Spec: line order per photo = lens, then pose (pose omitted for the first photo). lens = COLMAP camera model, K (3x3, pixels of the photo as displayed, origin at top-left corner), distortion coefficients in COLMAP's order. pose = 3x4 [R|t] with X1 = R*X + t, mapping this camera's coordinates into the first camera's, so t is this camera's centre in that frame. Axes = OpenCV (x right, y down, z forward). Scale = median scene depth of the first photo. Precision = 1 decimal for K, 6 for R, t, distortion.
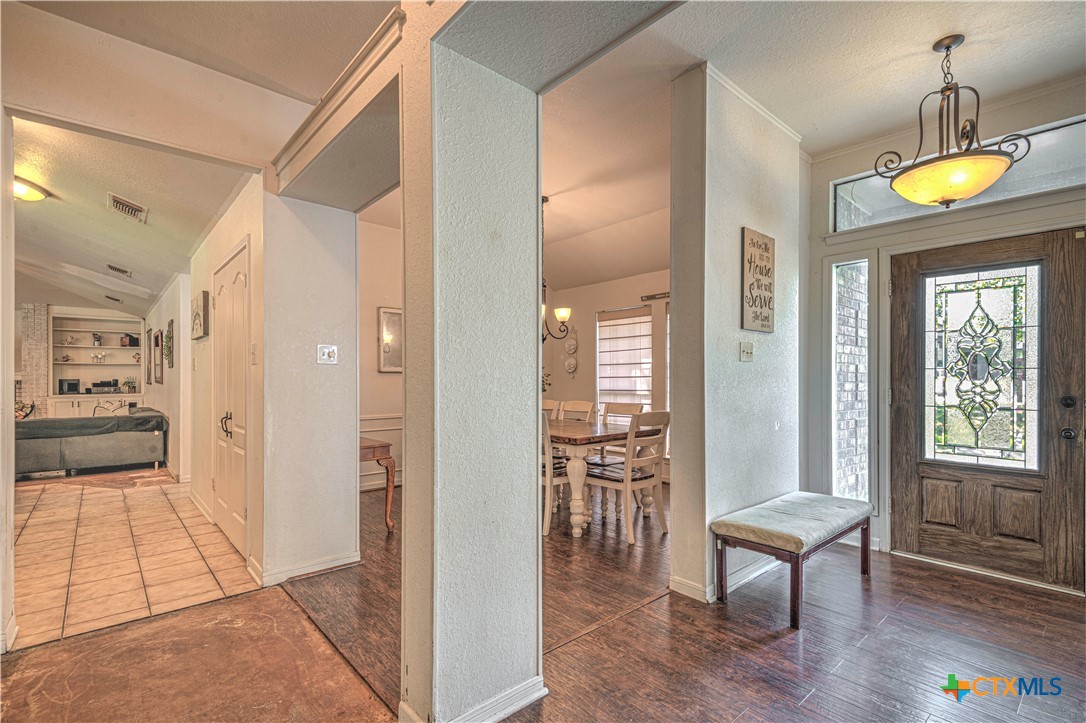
lens RADIAL K [[504.6, 0, 548.5], [0, 504.6, 378.3], [0, 0, 1]] dist [0.002275, 0.000958]
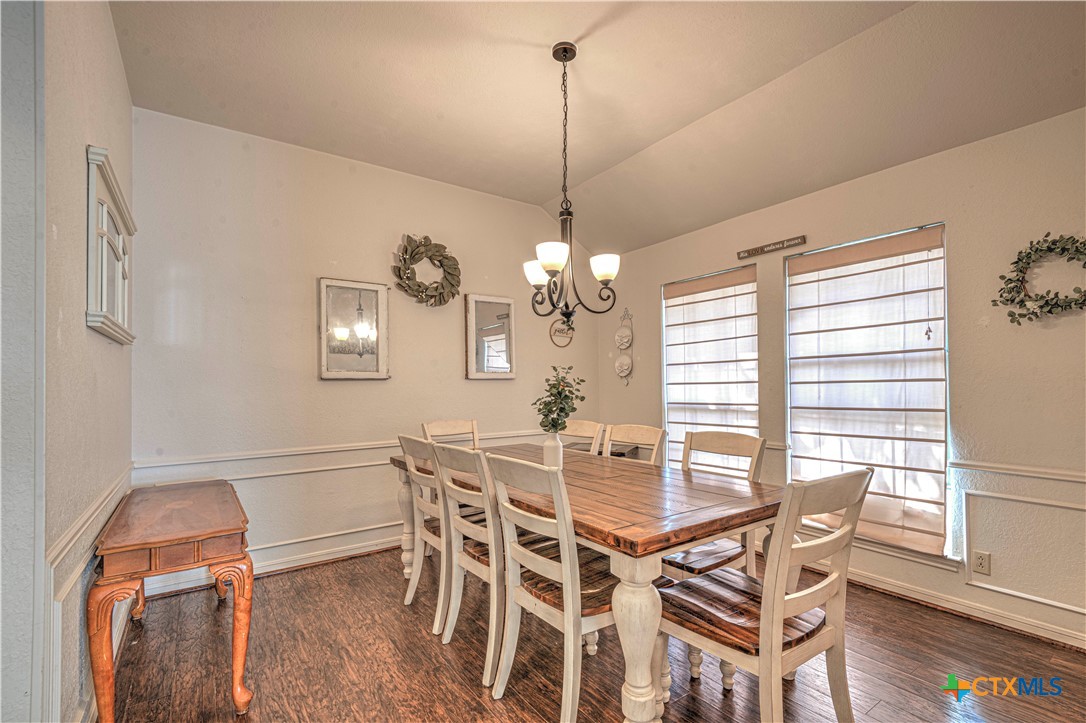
lens RADIAL K [[479.5, 0, 538.9], [0, 479.5, 377.6], [0, 0, 1]] dist [0.001204, -0.000057]
pose [[0.990702, -0.010665, -0.135634, 0.021633], [0.008874, 0.999865, -0.013801, -0.003061], [0.135763, 0.012469, 0.990663, 0.400945]]
